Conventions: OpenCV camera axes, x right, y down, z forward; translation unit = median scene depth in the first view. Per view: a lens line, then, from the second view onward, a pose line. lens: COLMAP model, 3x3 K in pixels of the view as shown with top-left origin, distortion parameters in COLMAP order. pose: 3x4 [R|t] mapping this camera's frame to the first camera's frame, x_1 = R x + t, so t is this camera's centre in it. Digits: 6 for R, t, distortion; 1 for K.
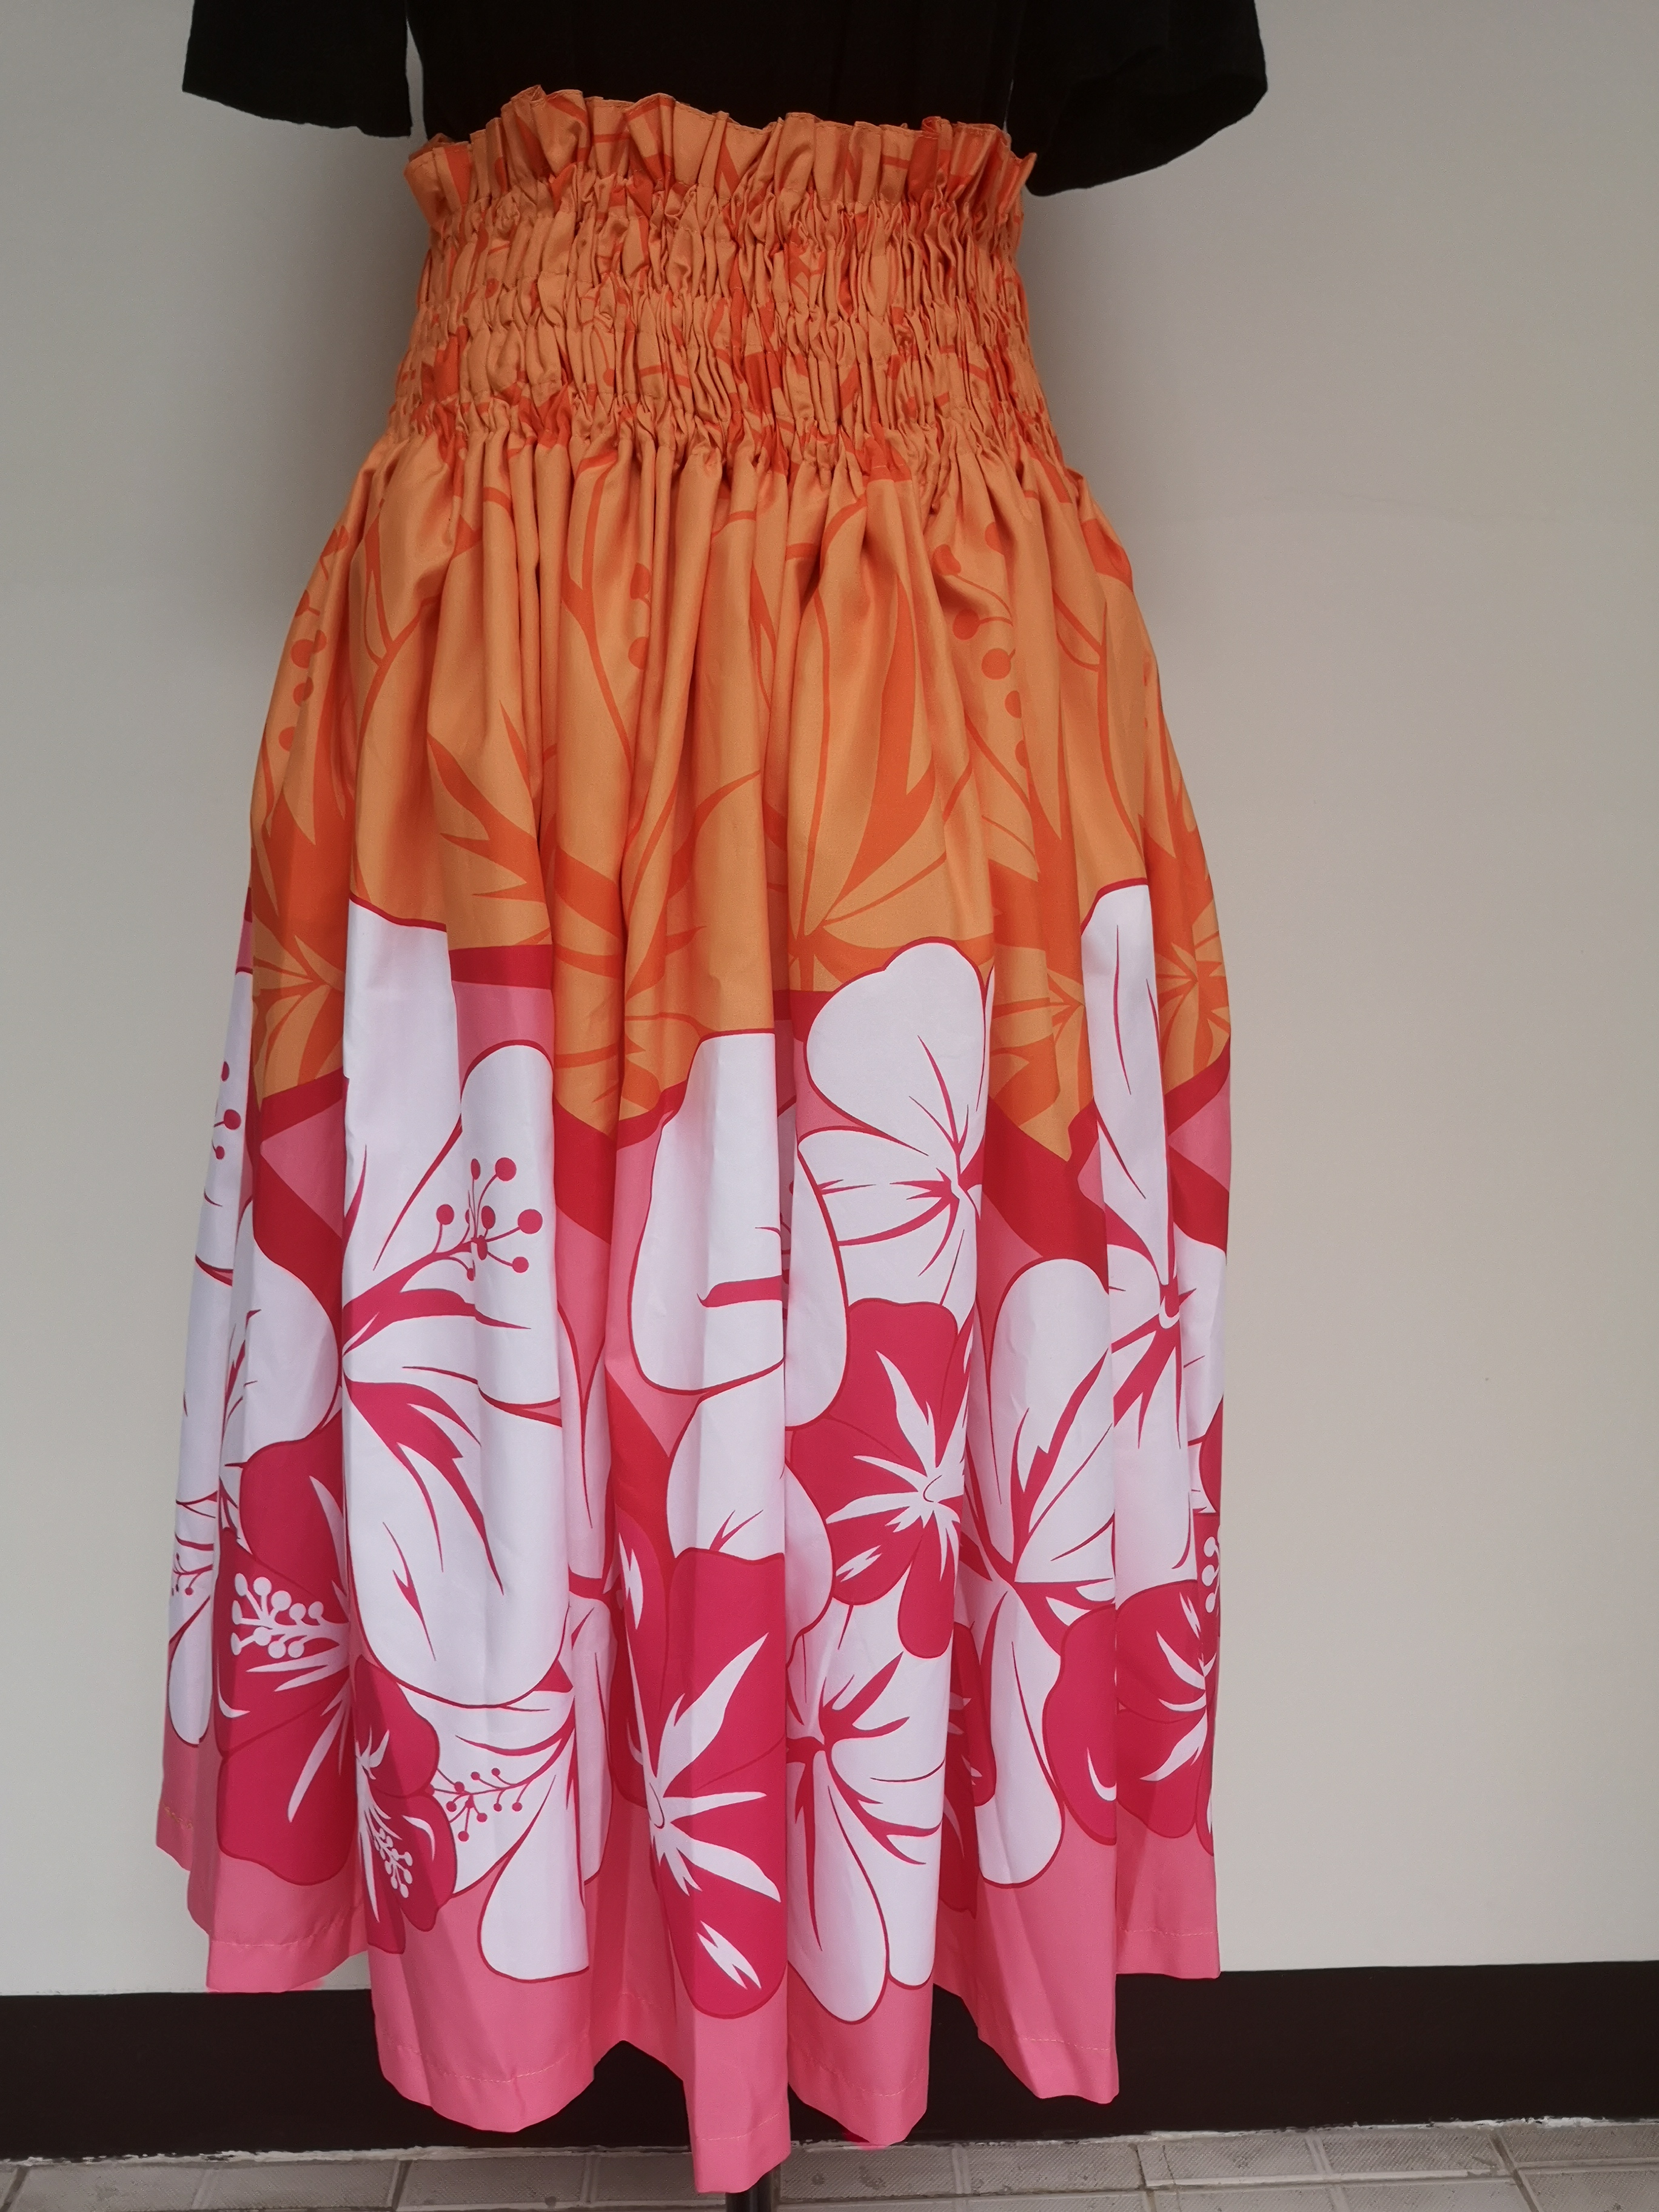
lens RADIAL K [[1771.3, 0, 834.0], [0, 1771.3, 1089.1], [0, 0, 1]] dist [0.087717, -0.184129]
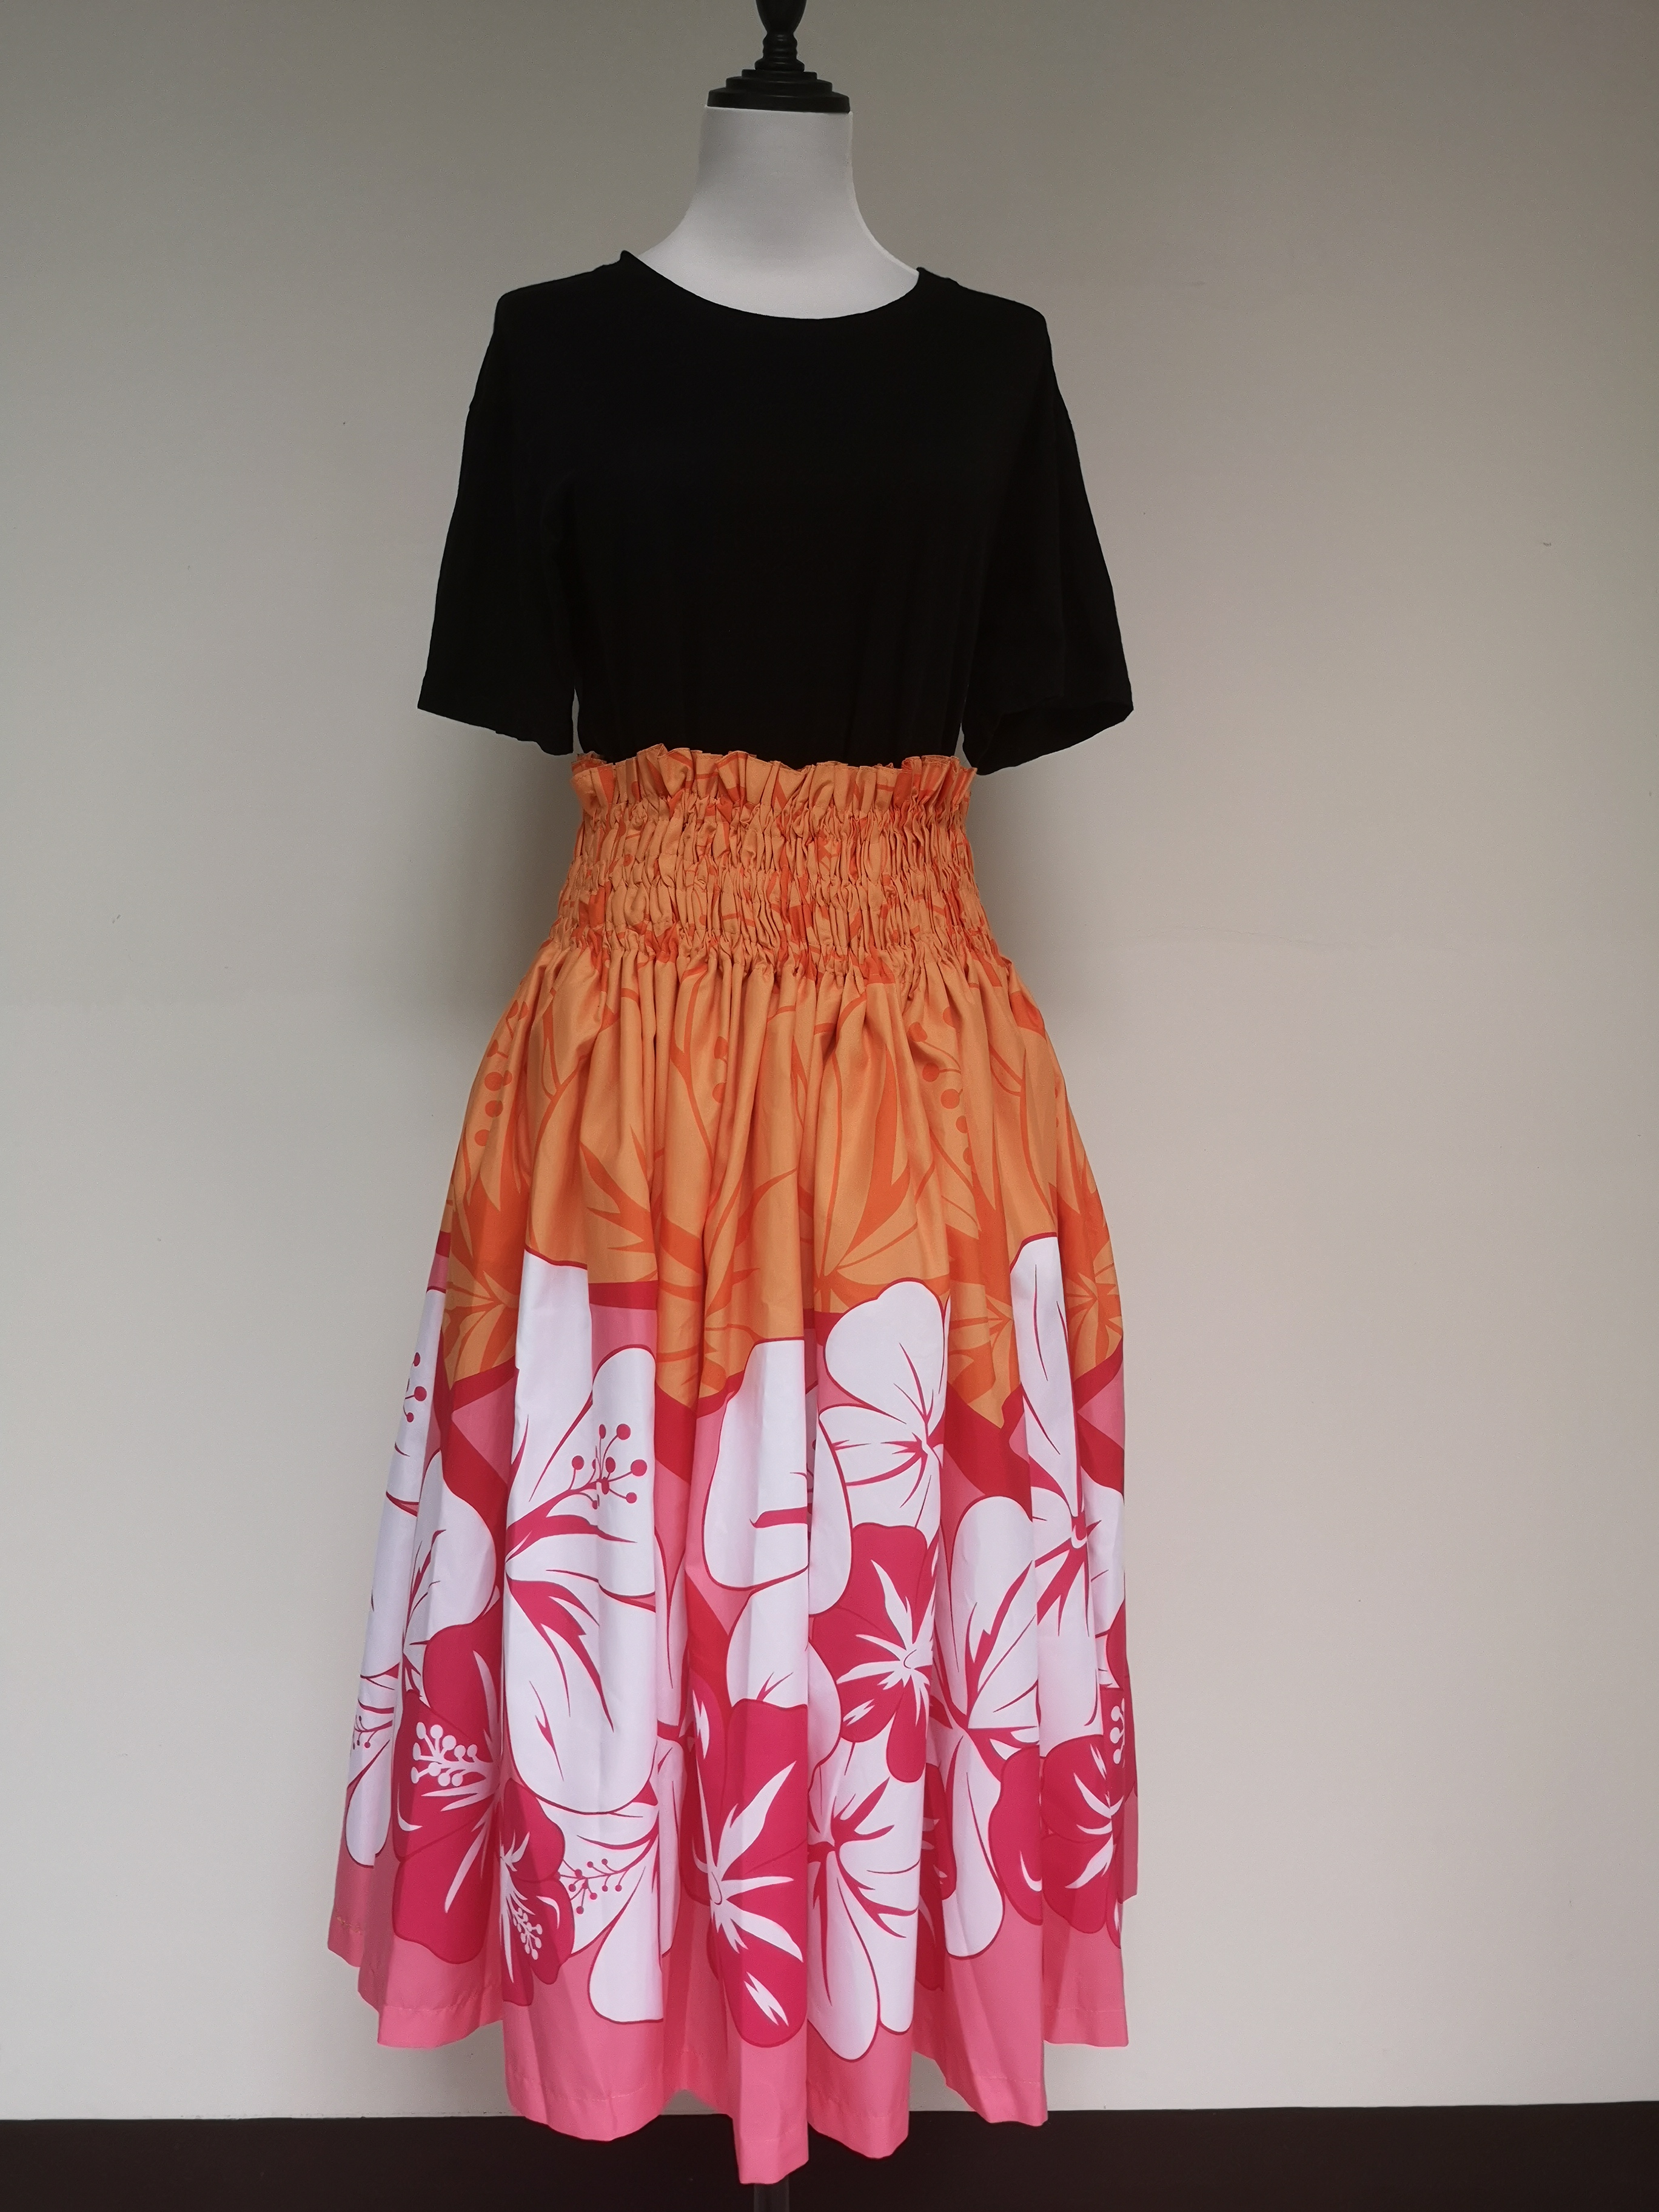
lens RADIAL K [[1771.3, 0, 834.0], [0, 1771.3, 1089.1], [0, 0, 1]] dist [0.087717, -0.184129]
pose [[0.999969, 0.005087, -0.006061, -0.000153], [-0.005864, 0.990673, -0.136136, -0.036675], [0.005312, 0.136167, 0.990672, -0.503311]]
